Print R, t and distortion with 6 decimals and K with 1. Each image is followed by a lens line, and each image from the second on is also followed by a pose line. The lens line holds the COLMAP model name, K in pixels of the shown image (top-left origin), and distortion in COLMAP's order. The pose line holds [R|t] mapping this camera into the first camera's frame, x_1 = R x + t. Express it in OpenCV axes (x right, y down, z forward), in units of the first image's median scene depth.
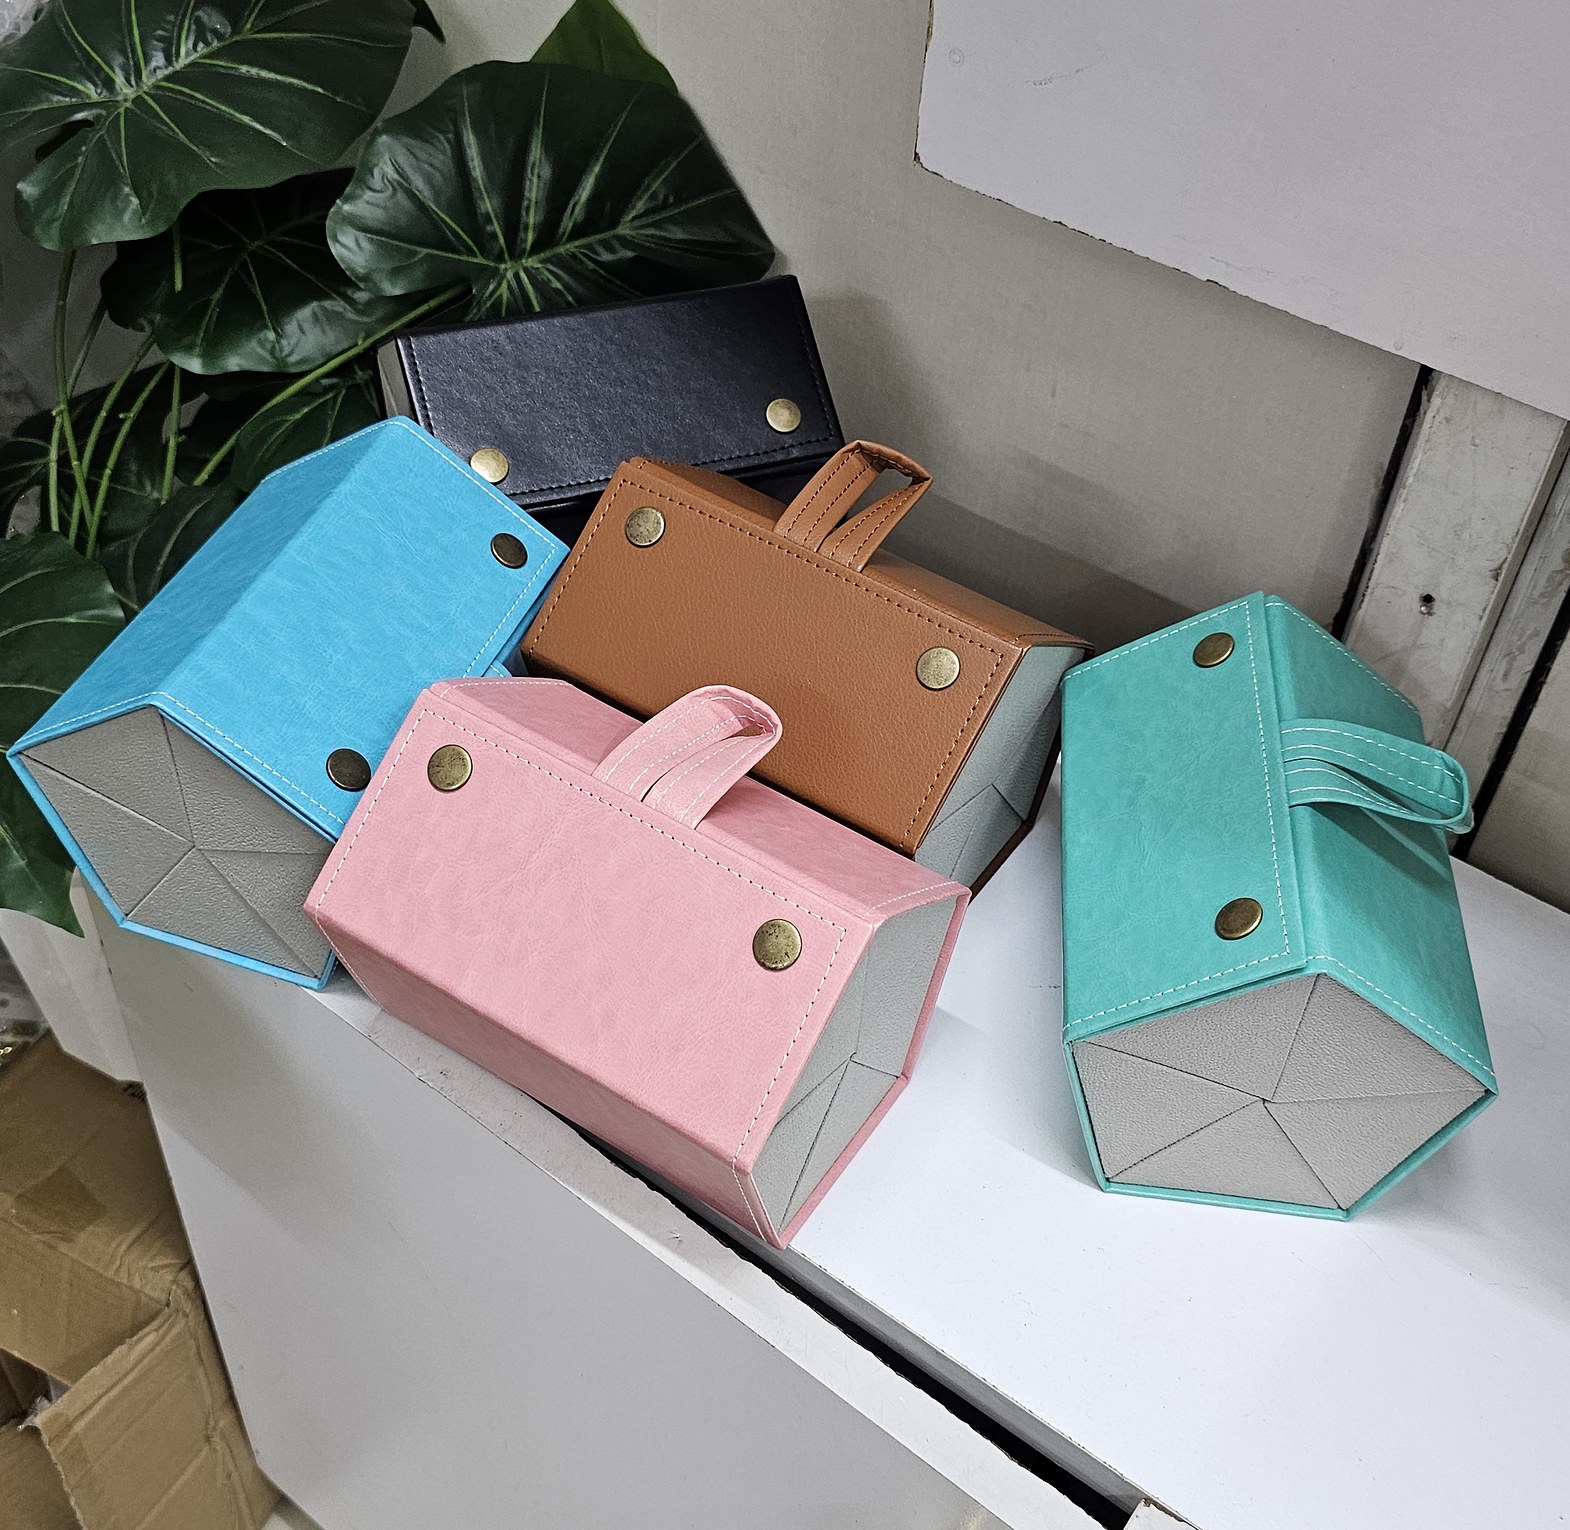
lens RADIAL K [[1946.3, 0, 782.9], [0, 1946.3, 711.1], [0, 0, 1]] dist [0.006969, -0.038573]
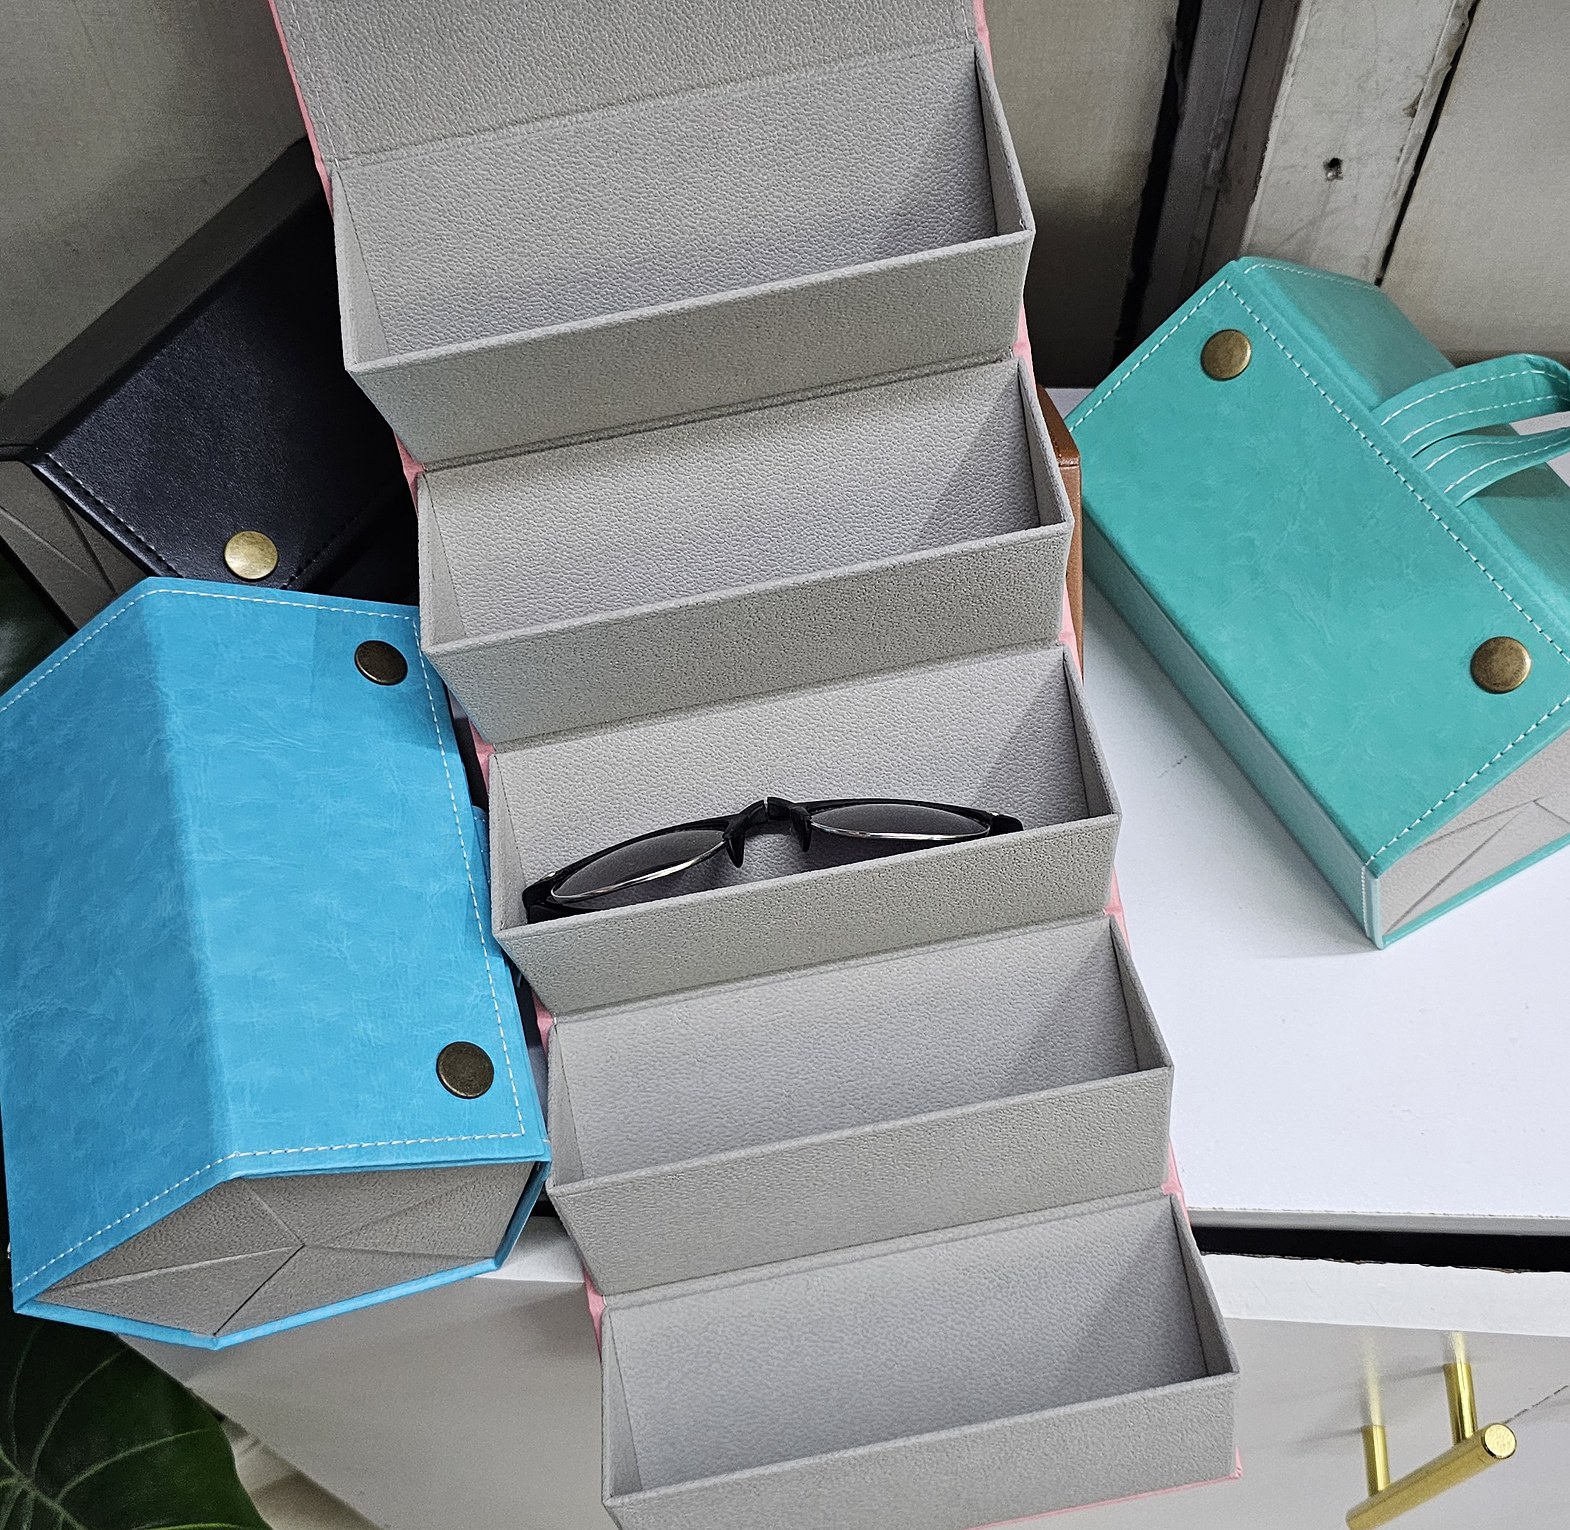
lens RADIAL K [[1946.3, 0, 782.9], [0, 1946.3, 711.1], [0, 0, 1]] dist [0.006969, -0.038573]
pose [[0.814867, -0.526578, 0.242297, -0.216037], [0.432627, 0.830703, 0.350381, -0.274643], [-0.385780, -0.180689, 0.904724, 0.272815]]
